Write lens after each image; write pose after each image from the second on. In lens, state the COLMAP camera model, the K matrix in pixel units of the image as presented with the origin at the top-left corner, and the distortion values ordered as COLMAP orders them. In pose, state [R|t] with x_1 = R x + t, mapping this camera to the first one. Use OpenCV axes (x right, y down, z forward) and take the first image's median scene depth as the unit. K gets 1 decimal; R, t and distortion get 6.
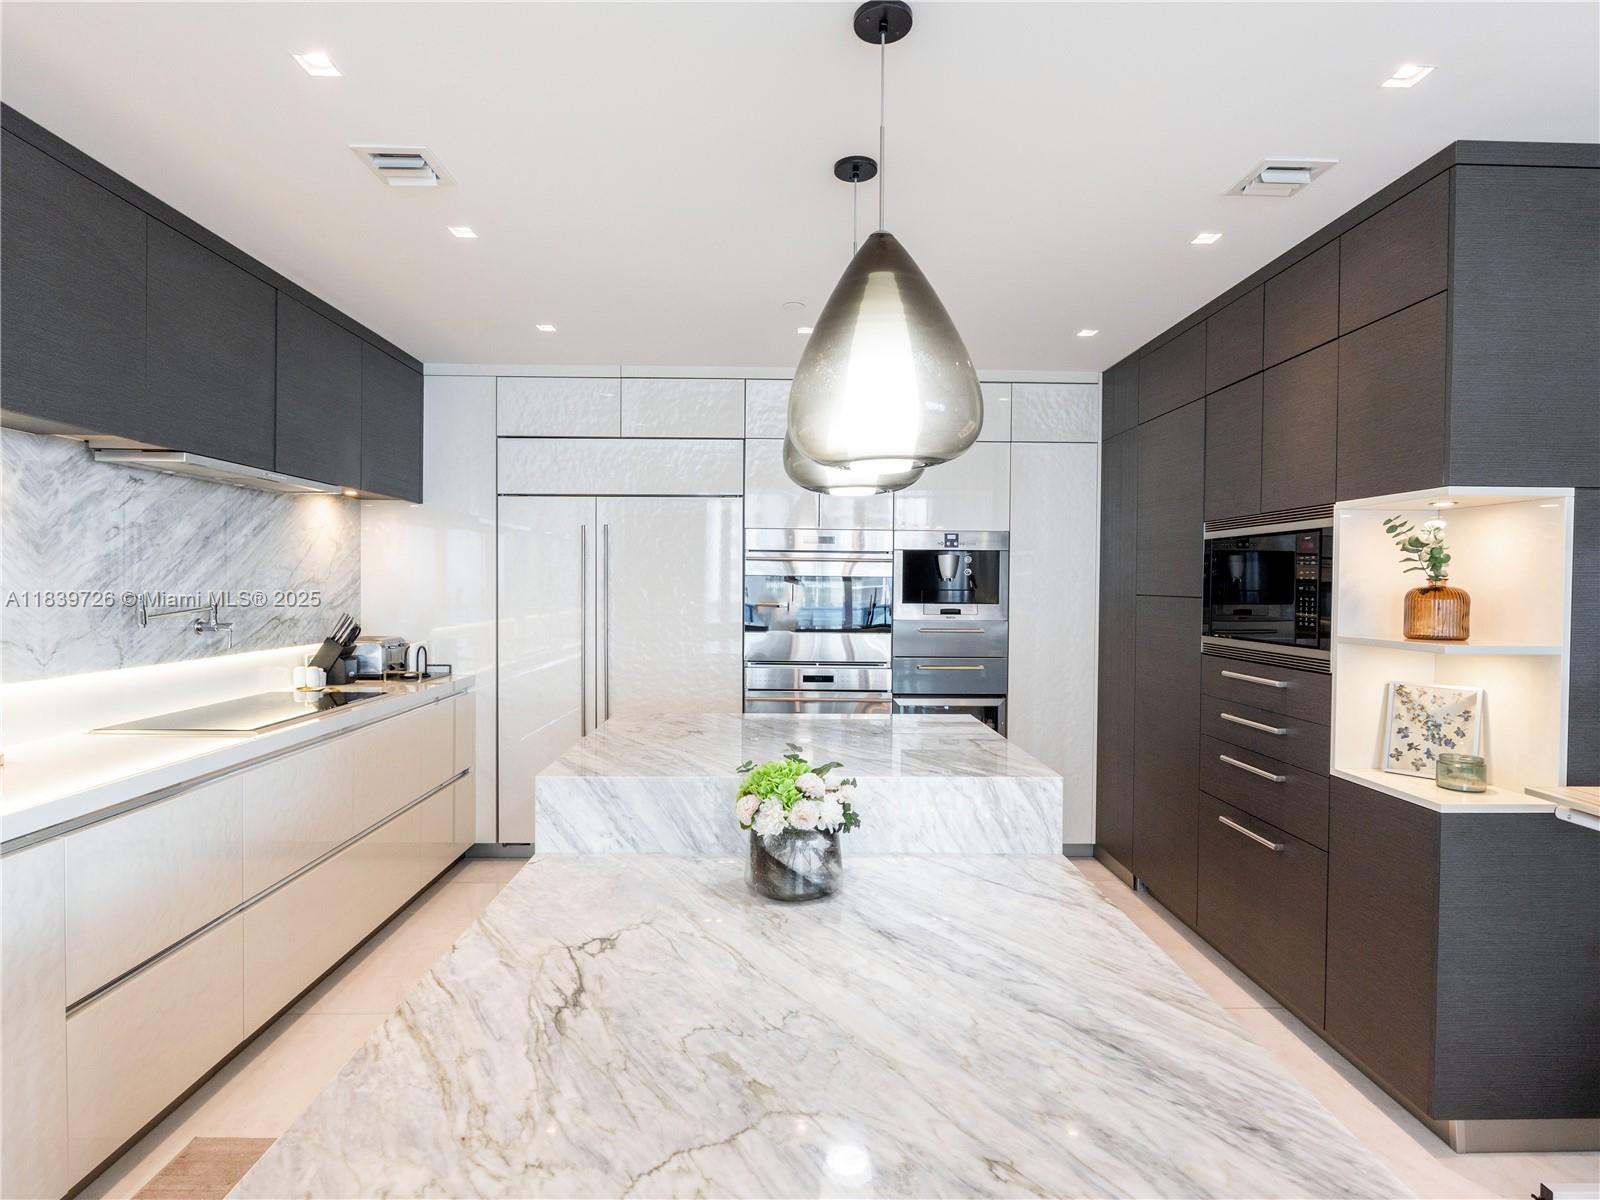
lens RADIAL K [[831.4, 0, 795.4], [0, 831.4, 593.6], [0, 0, 1]] dist [-0.006401, 0.003651]
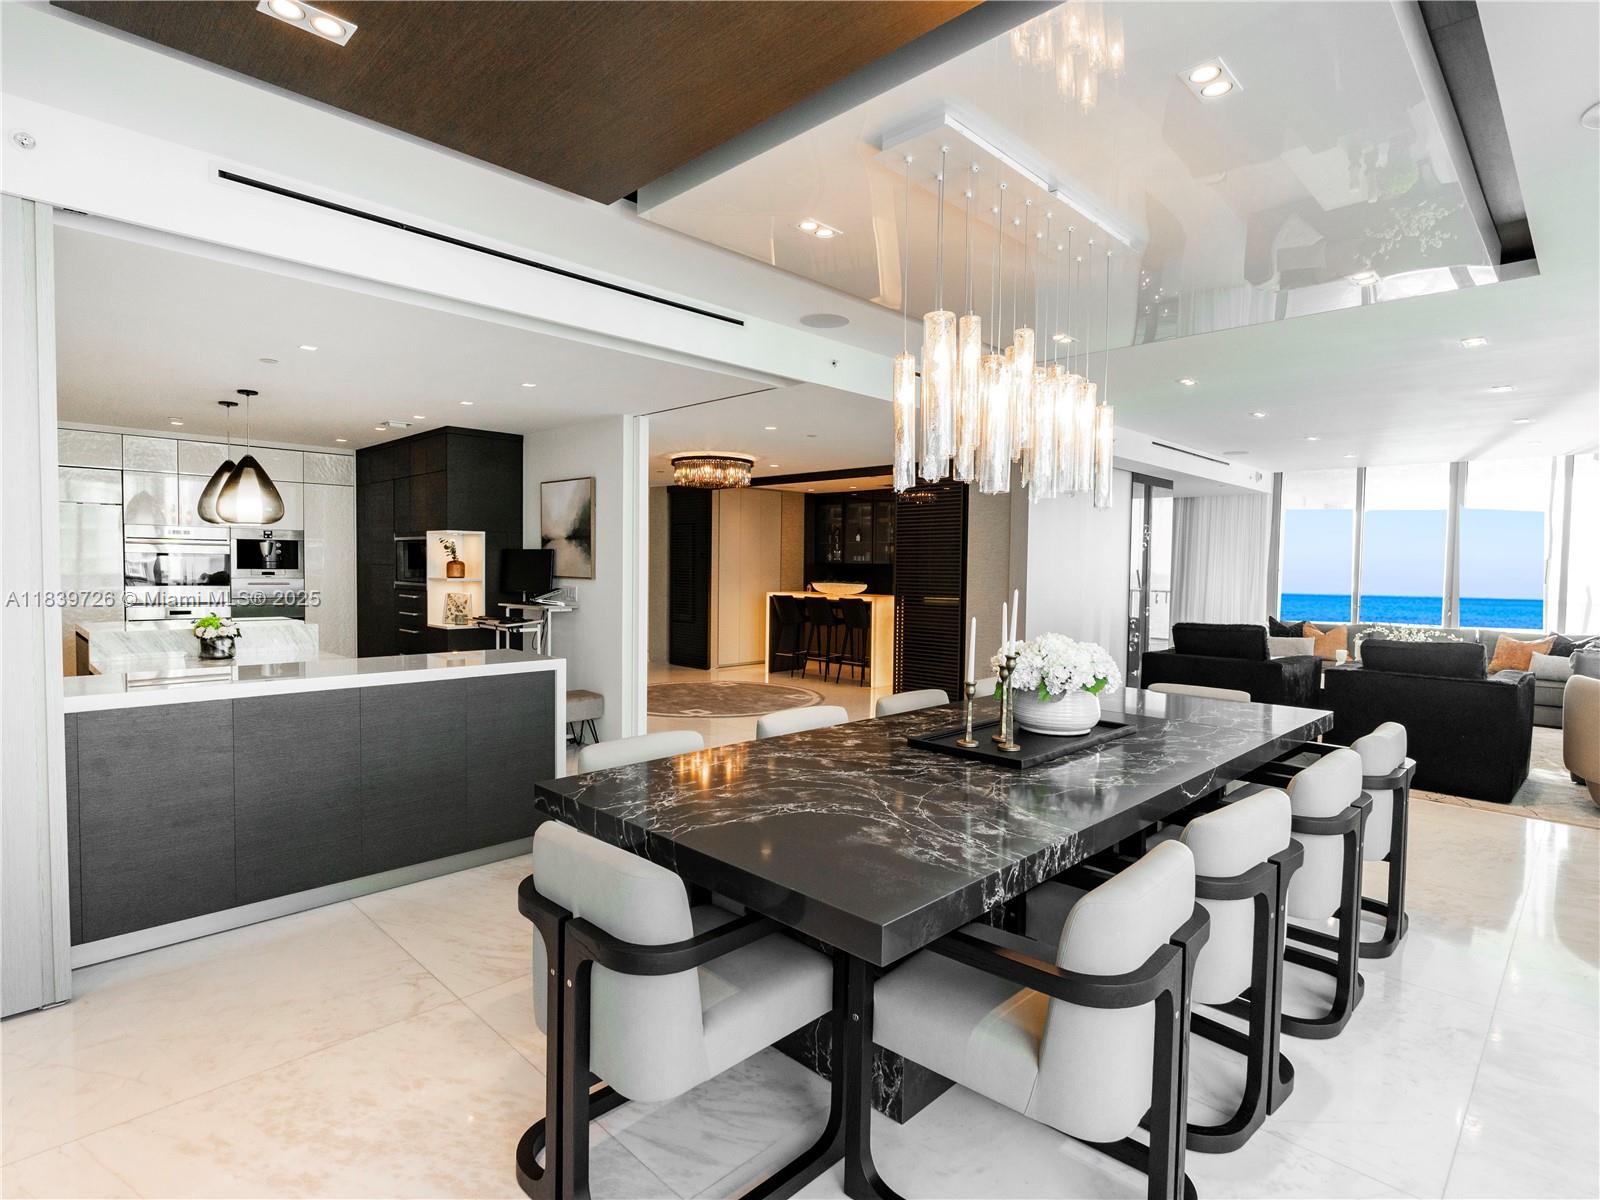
lens RADIAL K [[831.4, 0, 802.9], [0, 831.4, 598.6], [0, 0, 1]] dist [-0.006401, 0.003651]
pose [[0.717326, -0.026807, 0.696222, -0.426866], [0.000968, 0.999297, 0.037479, 0.017203], [-0.696737, -0.026211, 0.716848, -1.991000]]
